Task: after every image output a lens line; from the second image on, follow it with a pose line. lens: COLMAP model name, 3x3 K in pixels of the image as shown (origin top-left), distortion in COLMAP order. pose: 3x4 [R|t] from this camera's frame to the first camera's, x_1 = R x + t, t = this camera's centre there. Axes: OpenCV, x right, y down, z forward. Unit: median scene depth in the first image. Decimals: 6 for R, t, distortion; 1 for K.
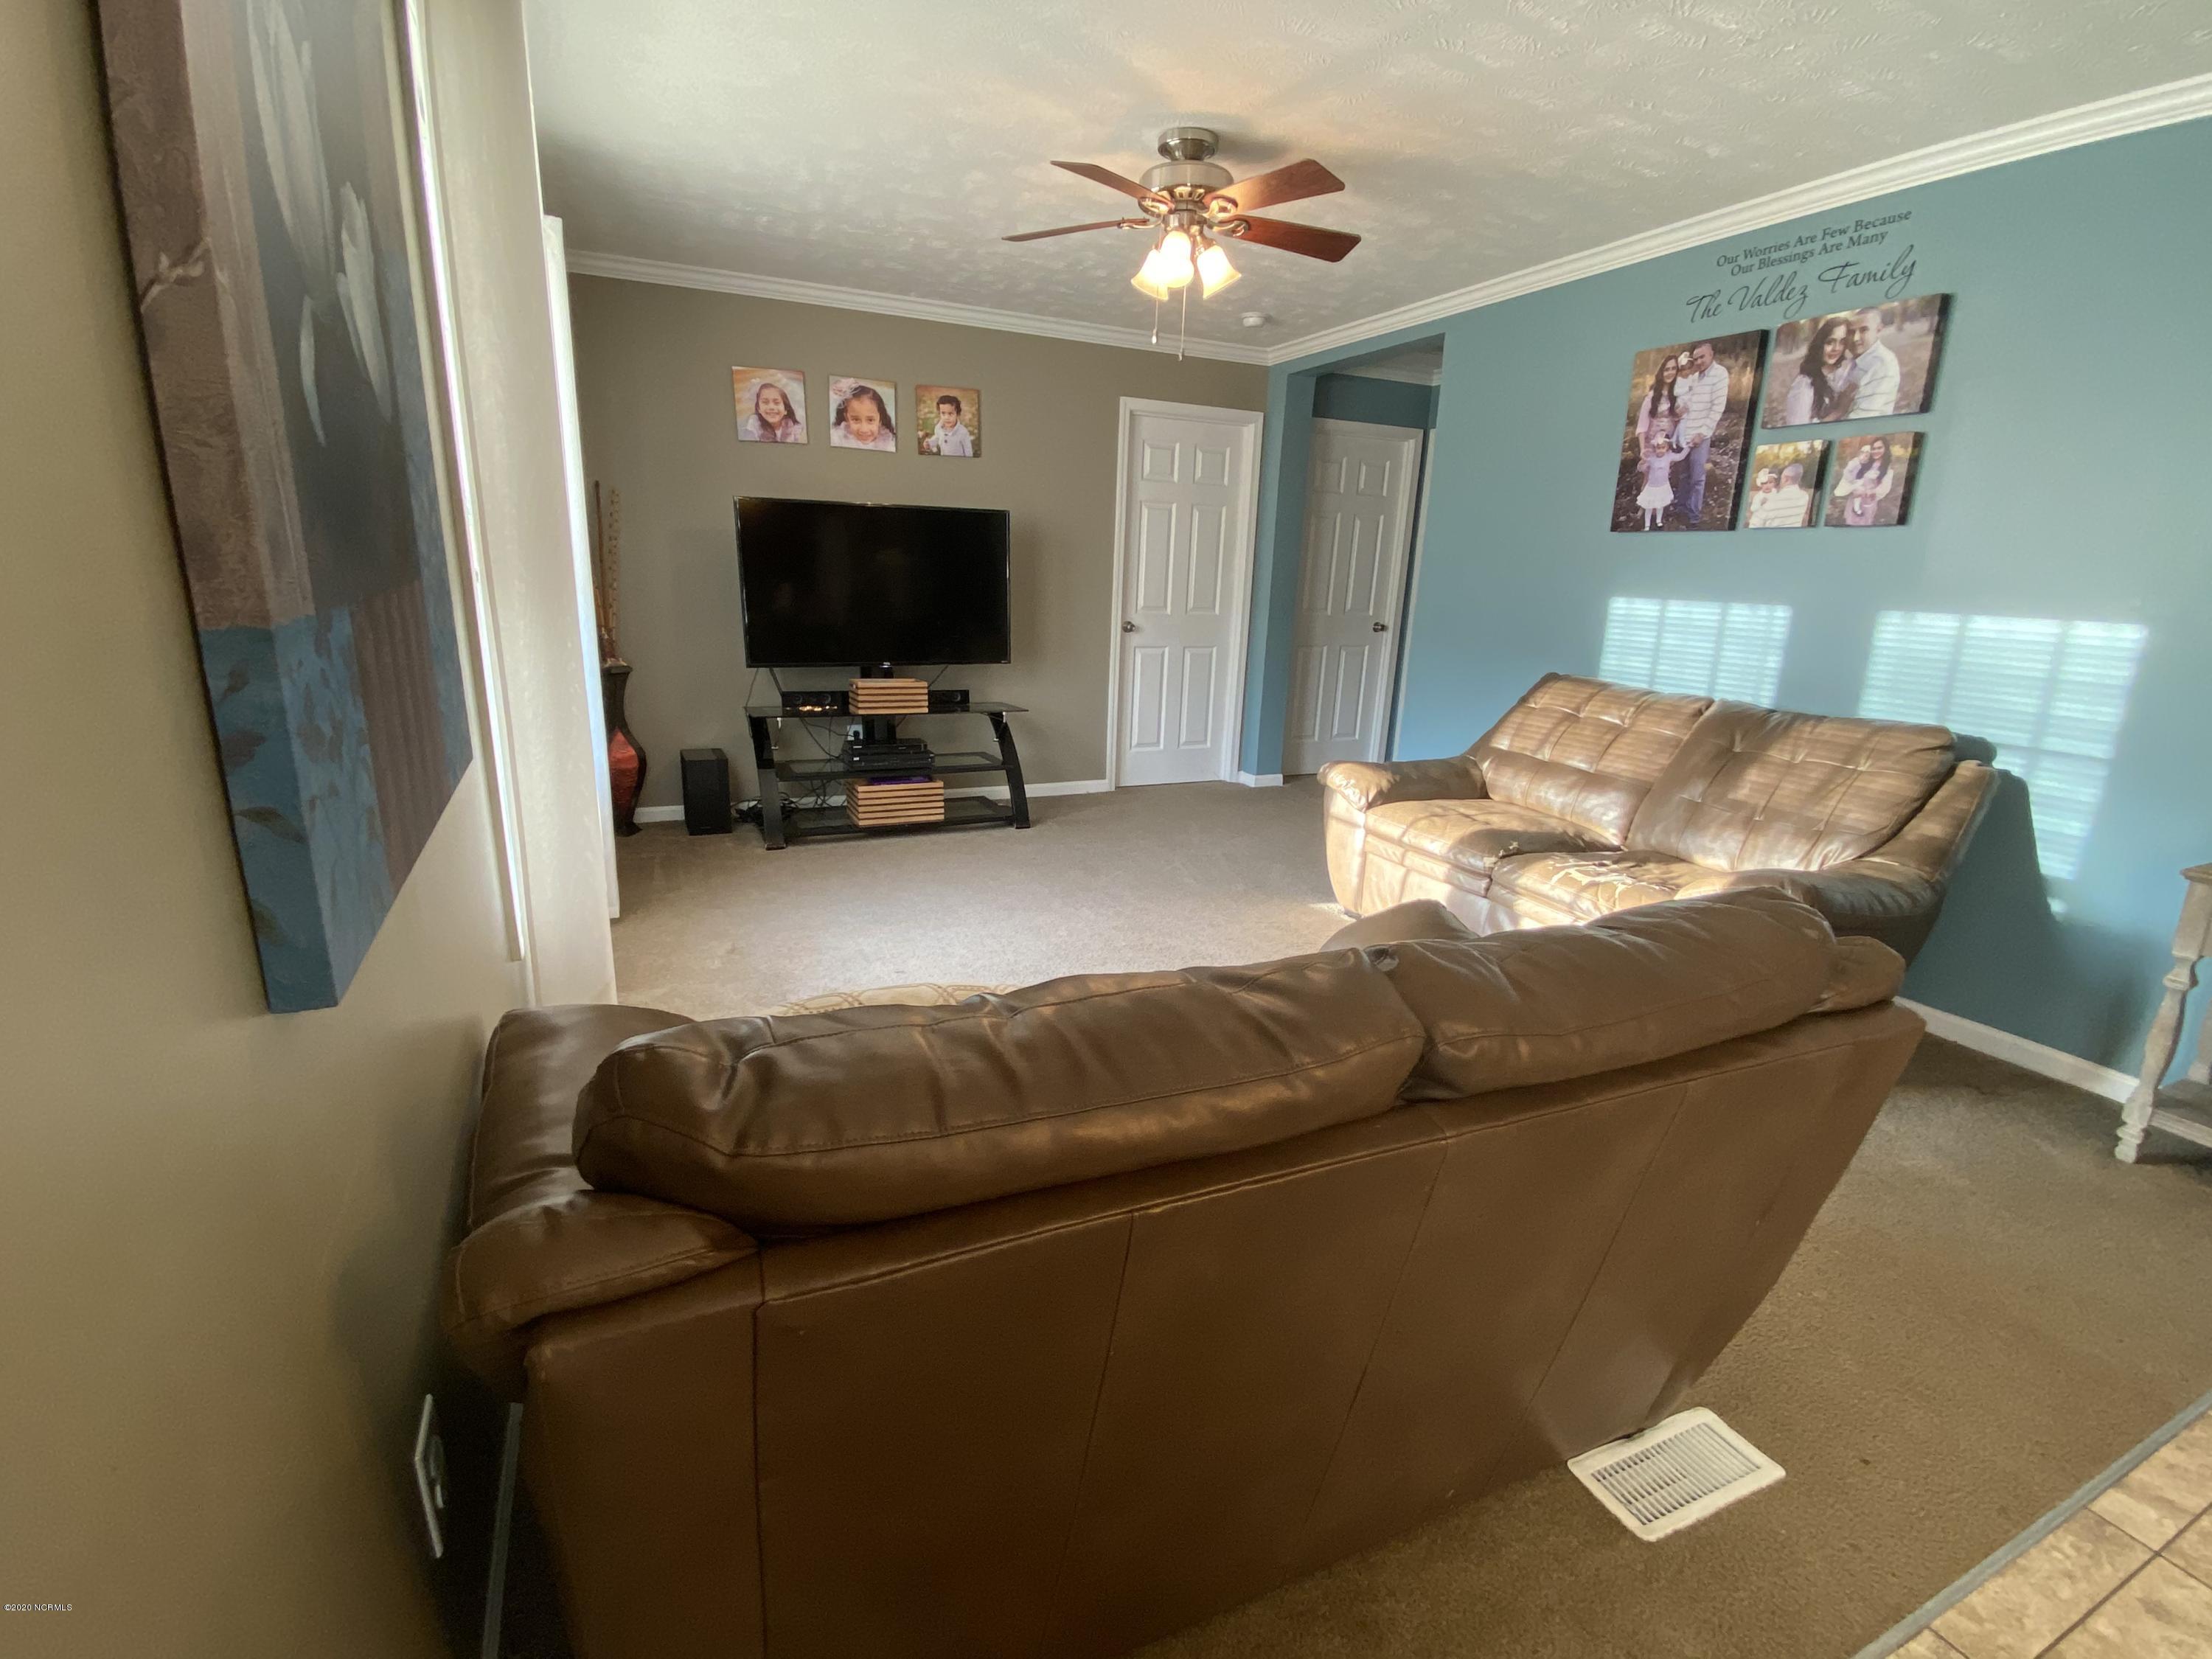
lens RADIAL K [[998.4, 0, 1106.0], [0, 998.4, 829.5], [0, 0, 1]] dist [0.017851, -0.019243]
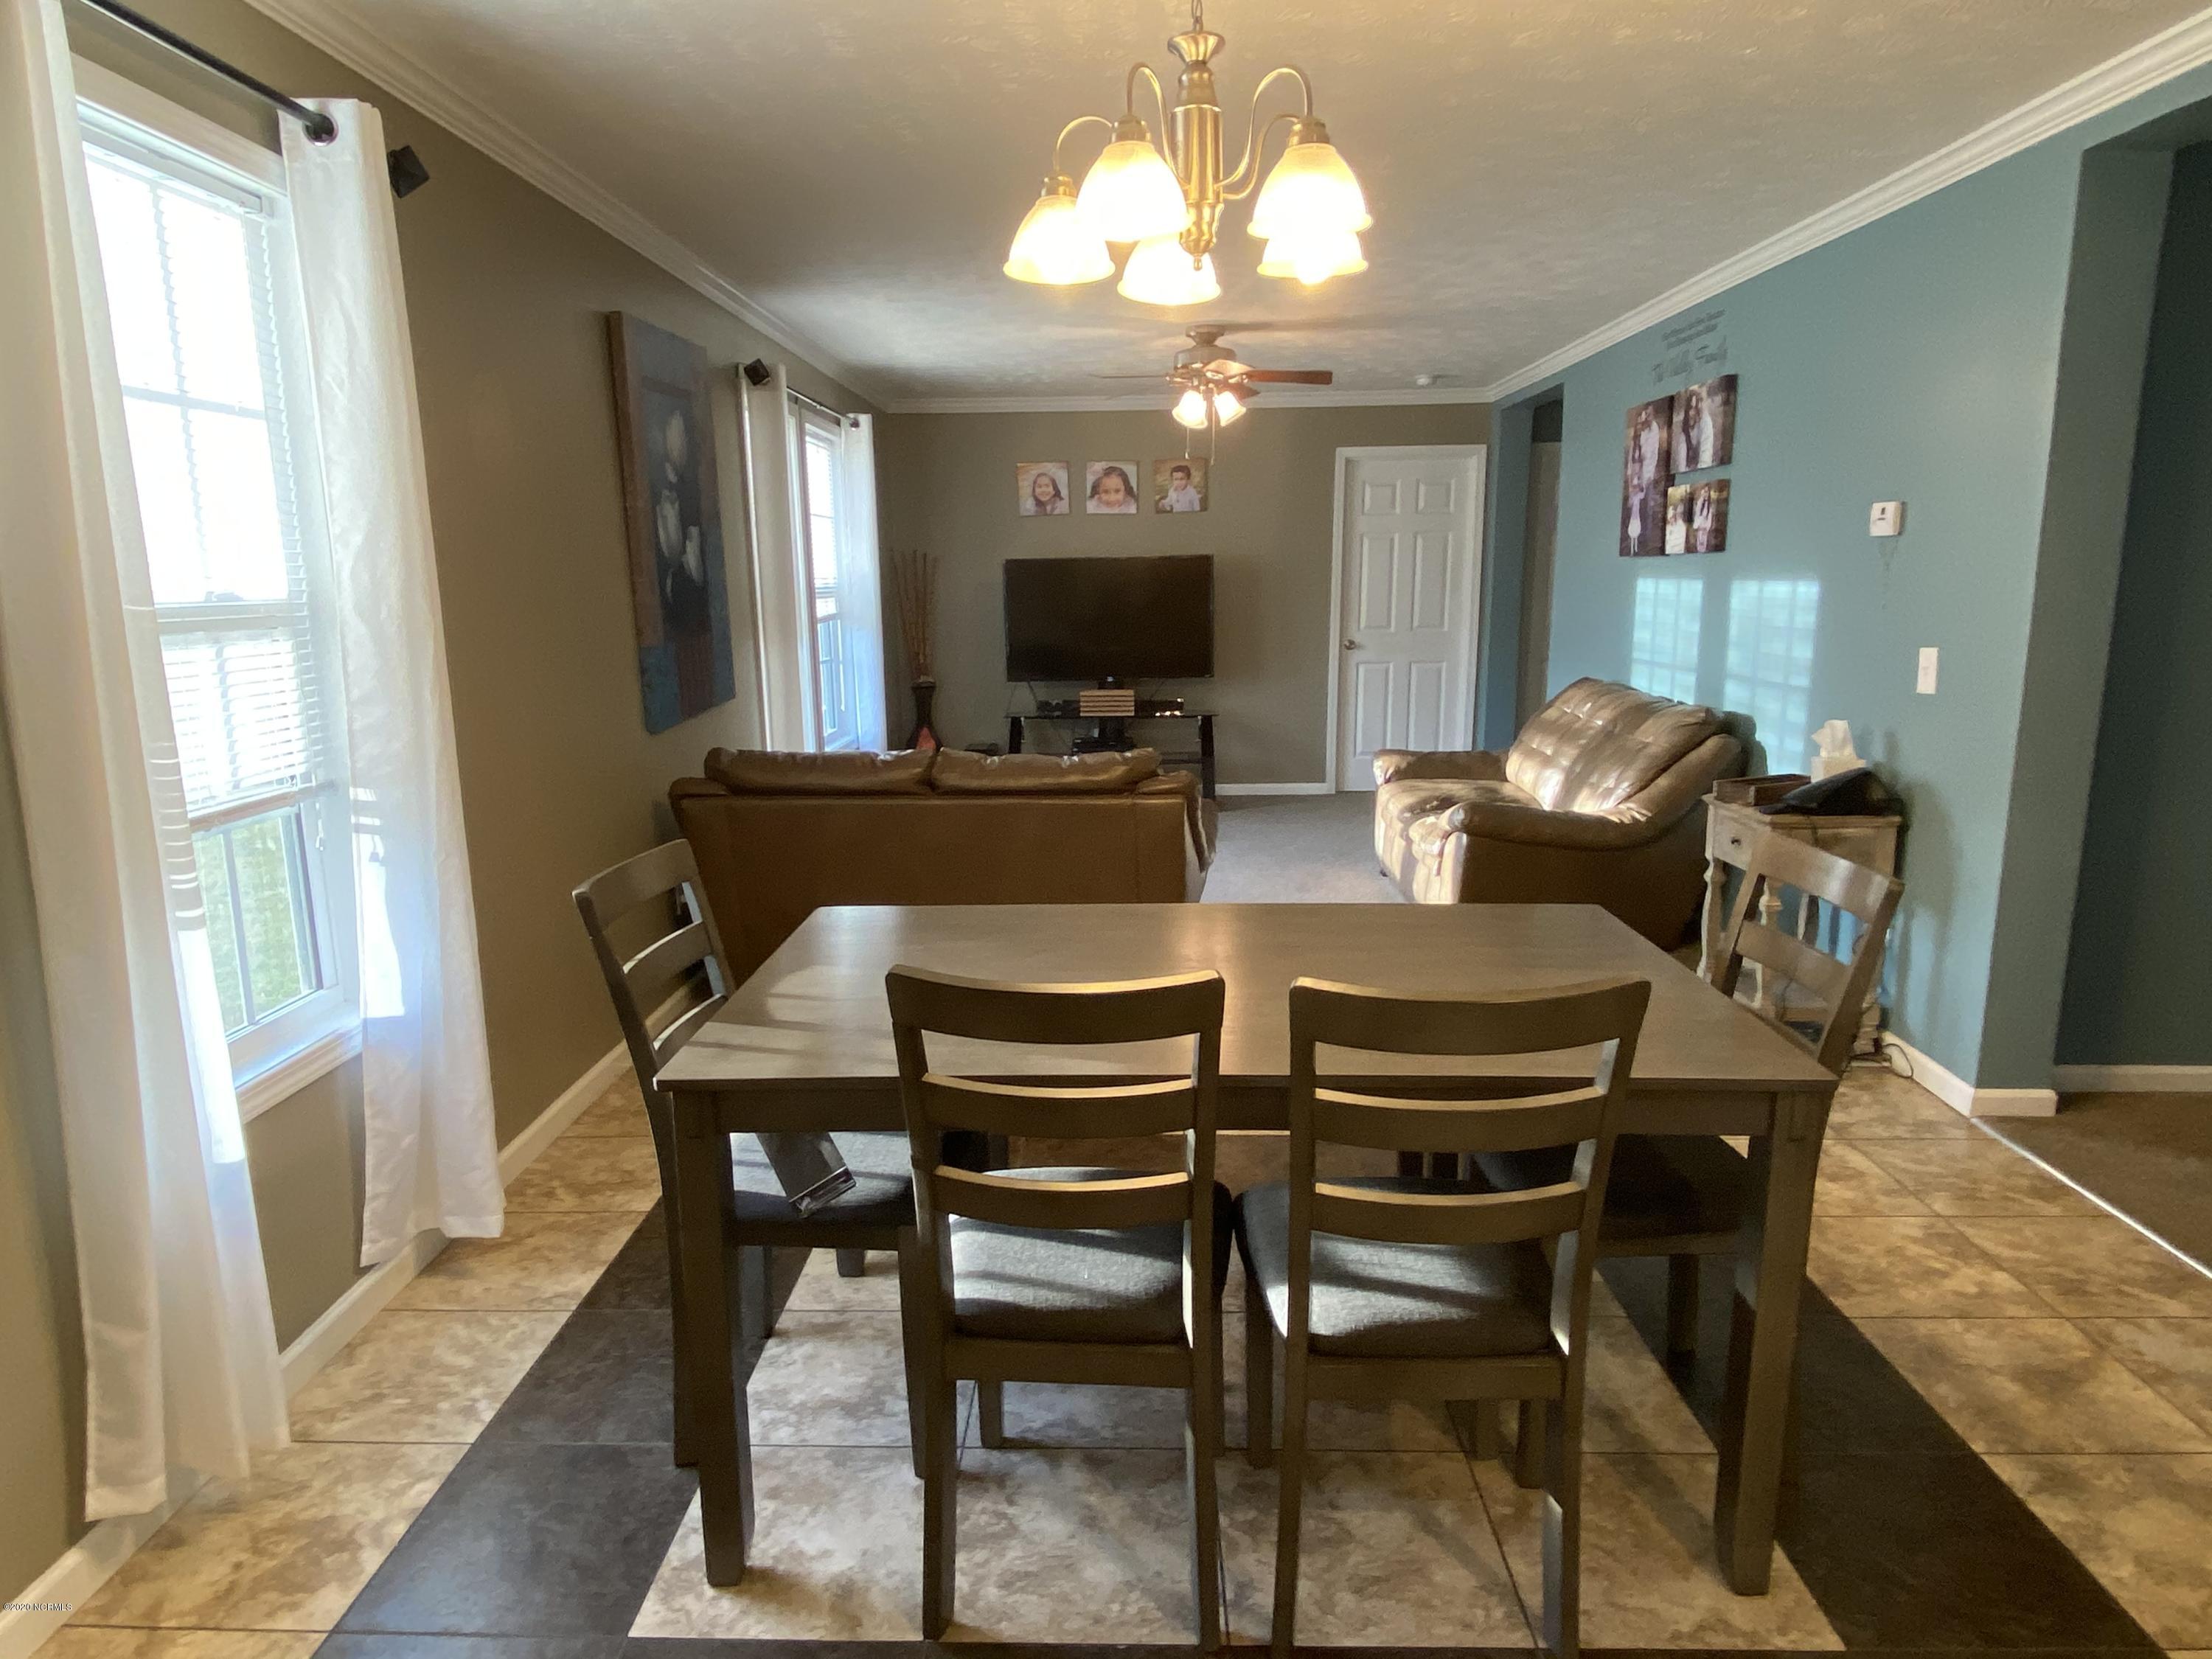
lens RADIAL K [[1298.7, 0, 1106.0], [0, 1298.7, 829.5], [0, 0, 1]] dist [0.010165, 0.000452]
pose [[0.895647, 0.039772, -0.442983, 0.509939], [-0.068359, 0.996469, -0.048748, 0.106149], [0.439480, 0.073943, 0.895204, -0.468414]]
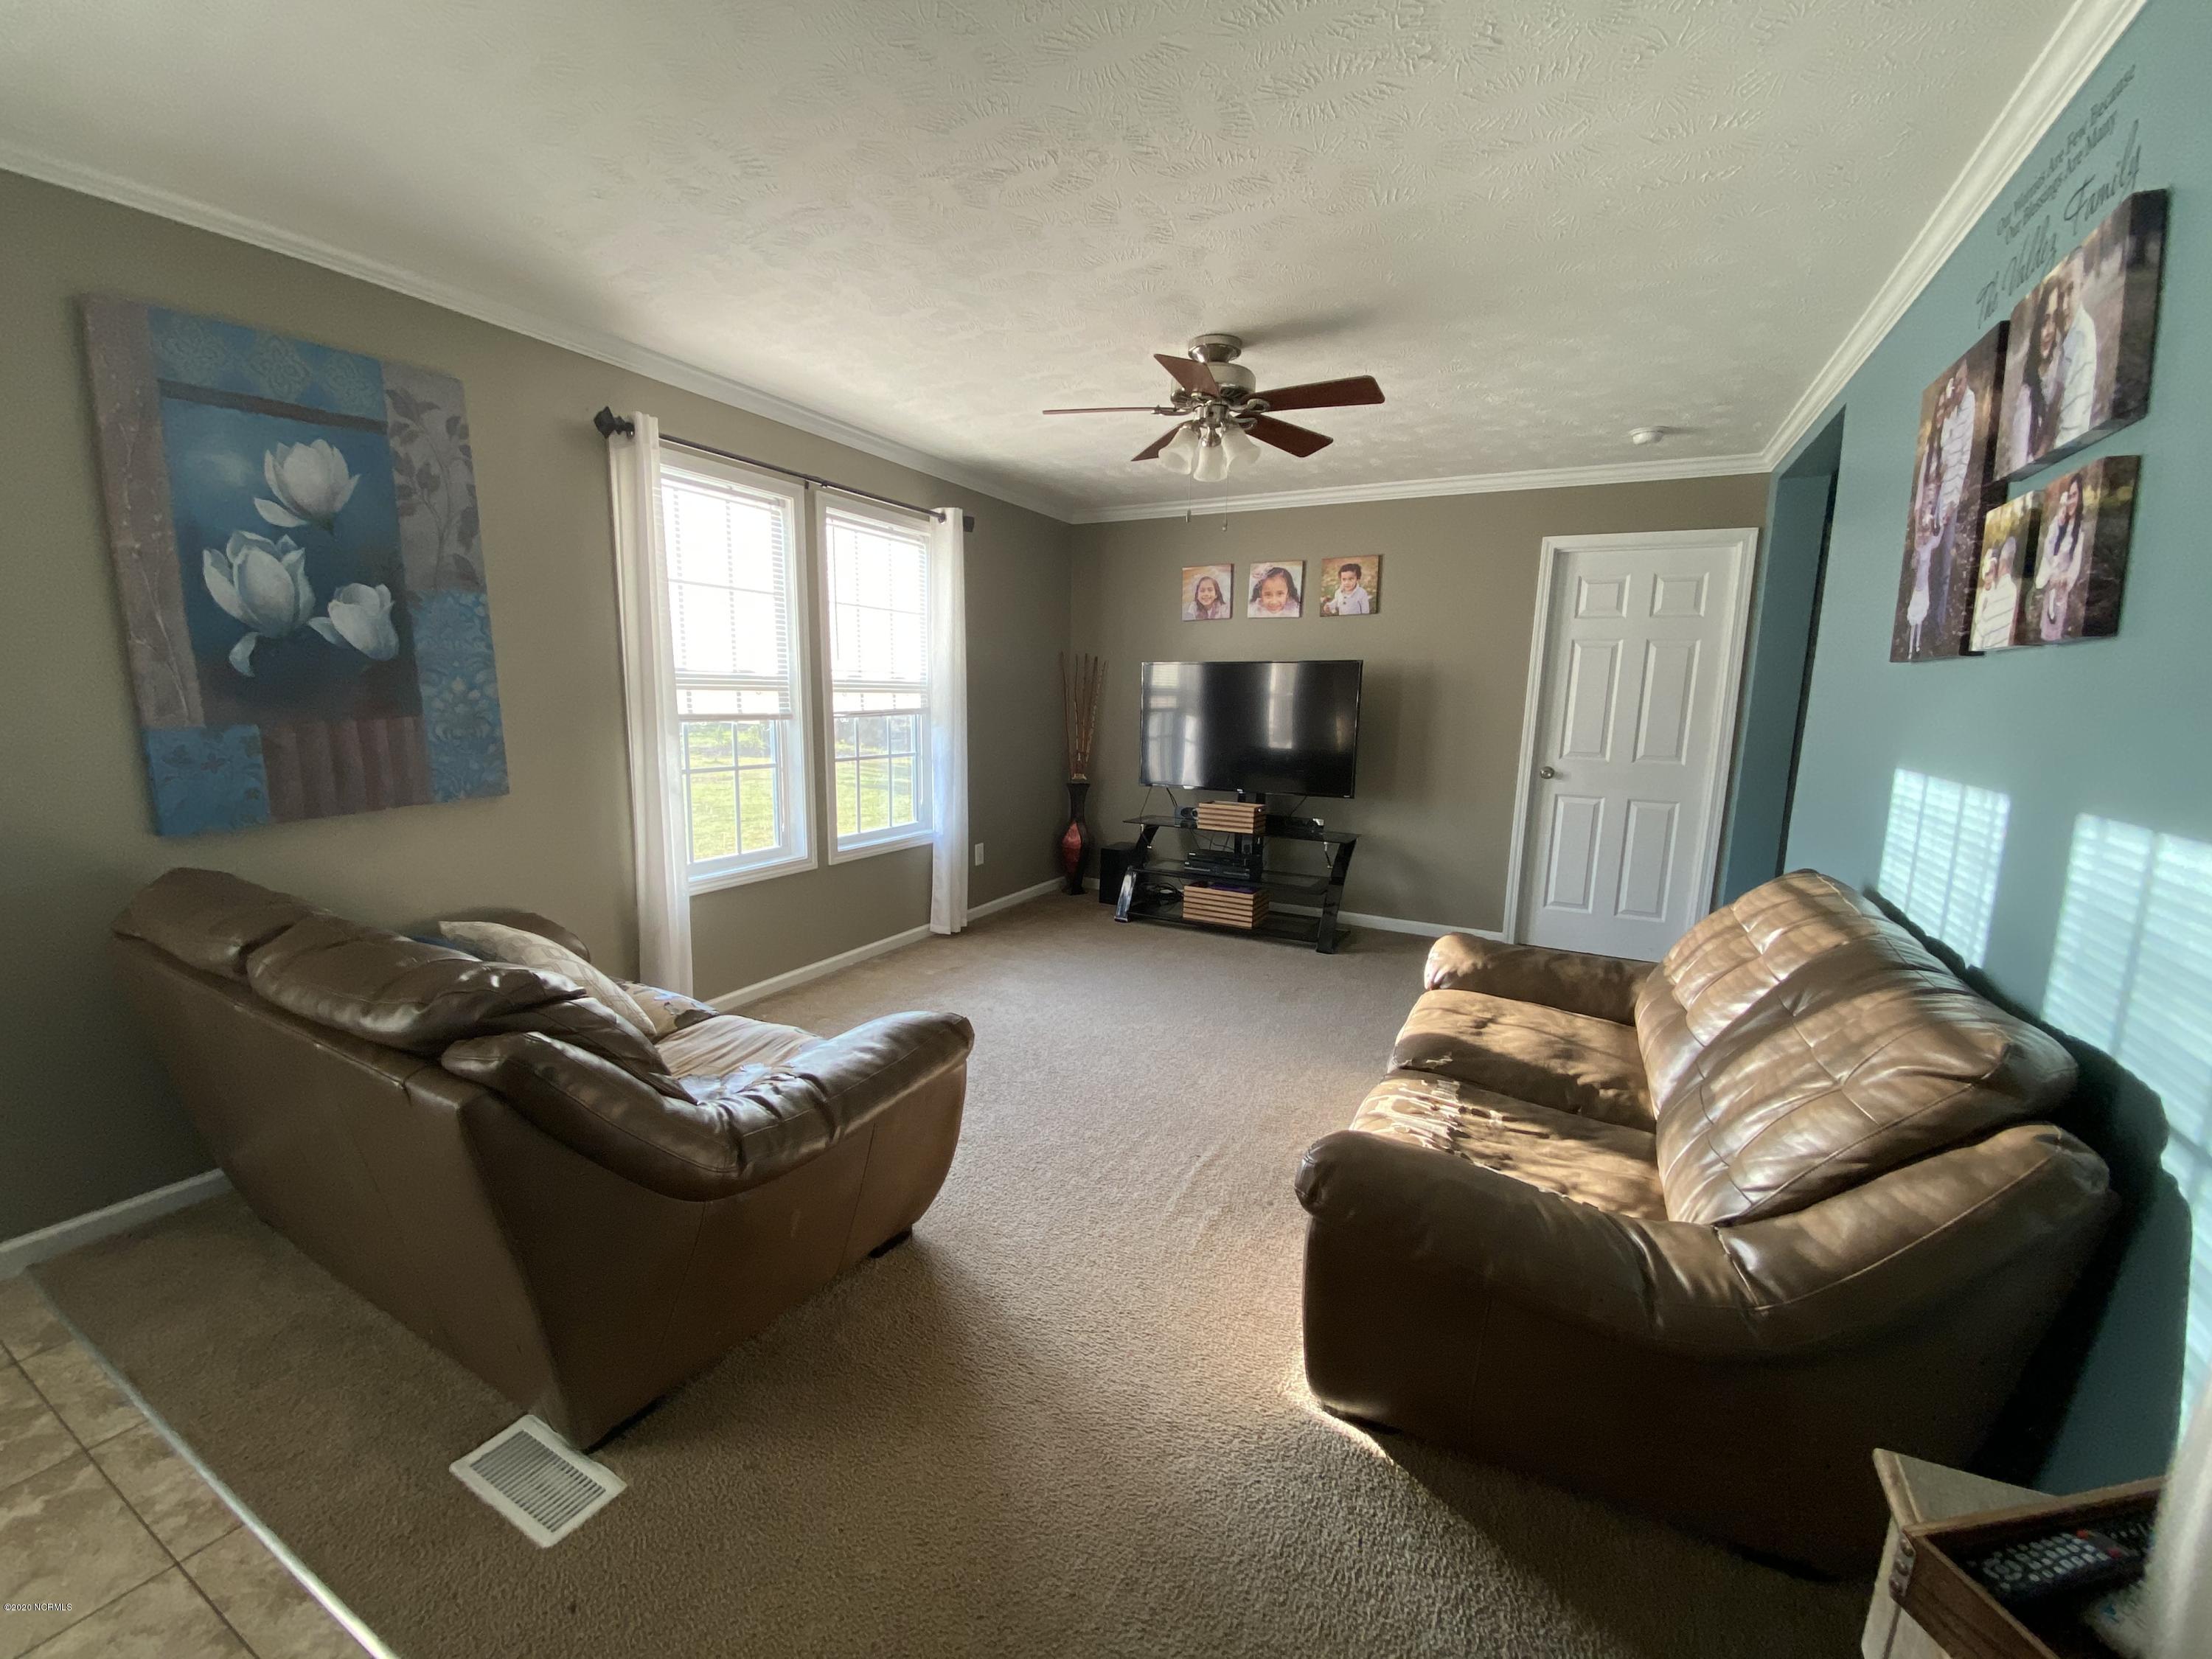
lens RADIAL K [[876.1, 0, 1057.8], [0, 876.1, 850.3], [0, 0, 1]] dist [-0.044371, -0.000432]
pose [[0.569287, 0.122524, -0.812958, 0.507436], [-0.198610, 0.980041, 0.008626, -0.061054], [0.797789, 0.156551, 0.582259, 0.223385]]
